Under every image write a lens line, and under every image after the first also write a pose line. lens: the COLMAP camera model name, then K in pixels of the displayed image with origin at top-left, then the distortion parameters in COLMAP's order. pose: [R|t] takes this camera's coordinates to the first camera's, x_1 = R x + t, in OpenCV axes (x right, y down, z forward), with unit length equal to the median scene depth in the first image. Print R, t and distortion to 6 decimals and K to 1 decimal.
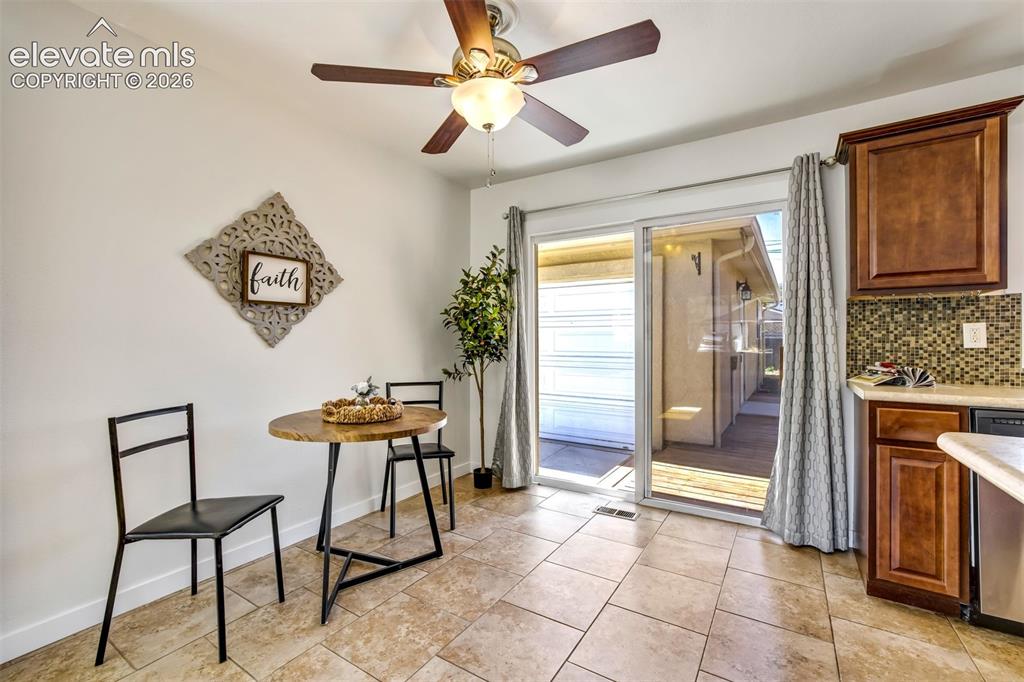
lens RADIAL K [[438.8, 0, 514.8], [0, 438.8, 337.8], [0, 0, 1]] dist [-0.041431, 0.017823]
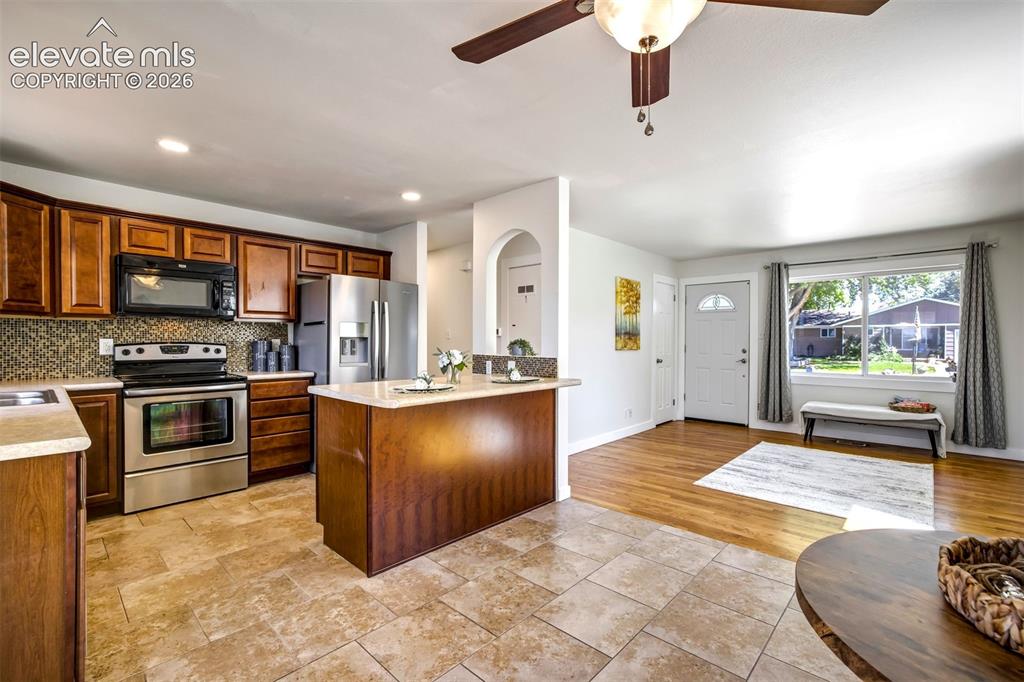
lens RADIAL K [[449.7, 0, 515.0], [0, 449.7, 344.9], [0, 0, 1]] dist [-0.034857, 0.018713]
pose [[-0.982097, -0.006895, 0.188248, 0.009569], [-0.006833, 0.999976, 0.000982, -0.025740], [-0.188250, -0.000322, -0.982121, 1.388427]]
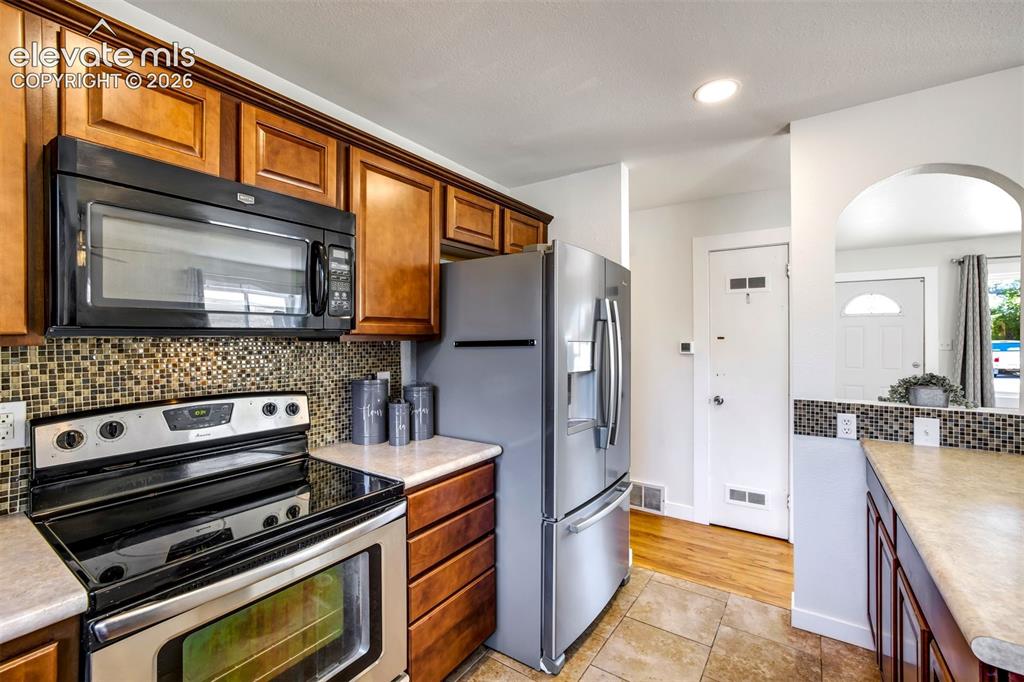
lens RADIAL K [[438.8, 0, 514.8], [0, 438.8, 337.8], [0, 0, 1]] dist [-0.041431, 0.017823]
pose [[-0.999263, -0.000950, 0.038369, 1.158017], [-0.001304, 0.999957, -0.009202, -0.114784], [-0.038358, -0.009245, -0.999221, 0.566171]]
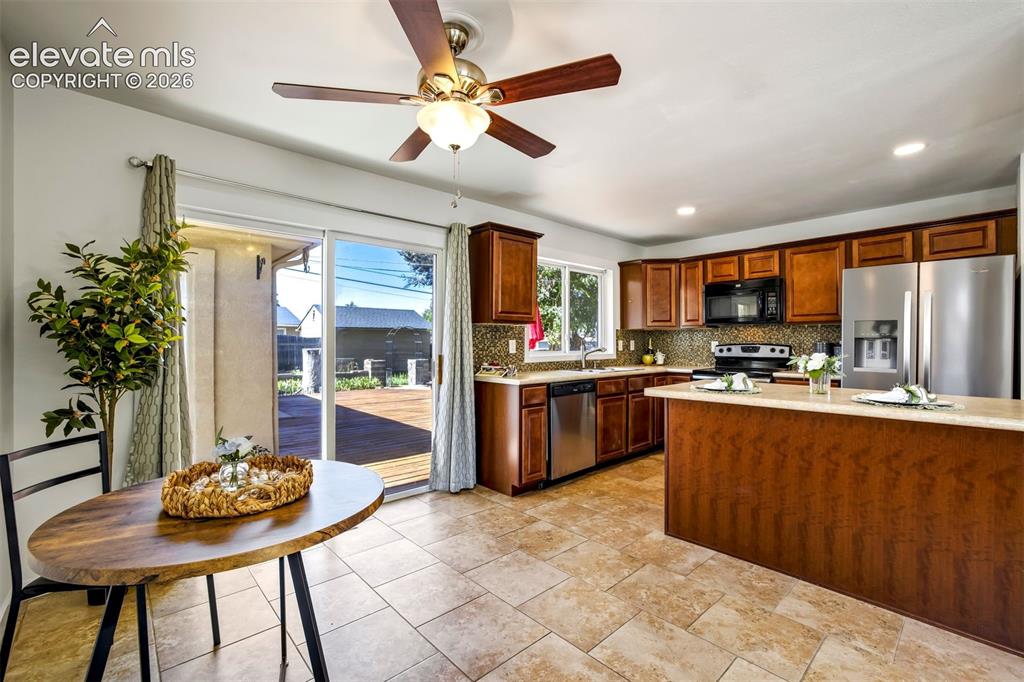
lens RADIAL K [[442.3, 0, 513.9], [0, 442.3, 342.9], [0, 0, 1]] dist [-0.042652, 0.018747]
pose [[0.262844, -0.003789, 0.964831, -0.824207], [-0.007015, 0.999958, 0.005838, -0.033900], [-0.964813, -0.008303, 0.262806, 0.487070]]
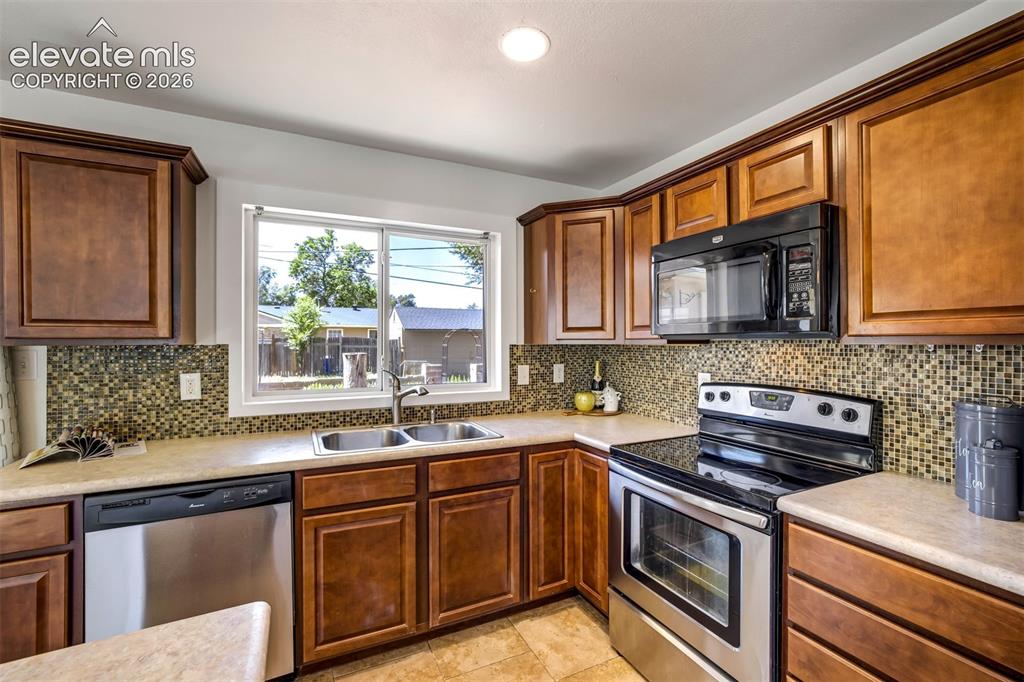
lens RADIAL K [[442.3, 0, 513.9], [0, 442.3, 342.9], [0, 0, 1]] dist [-0.042652, 0.018747]
pose [[0.526839, -0.005931, 0.849945, 0.640457], [-0.007524, 0.999904, 0.011641, -0.121212], [-0.849932, -0.012528, 0.526744, -0.121912]]
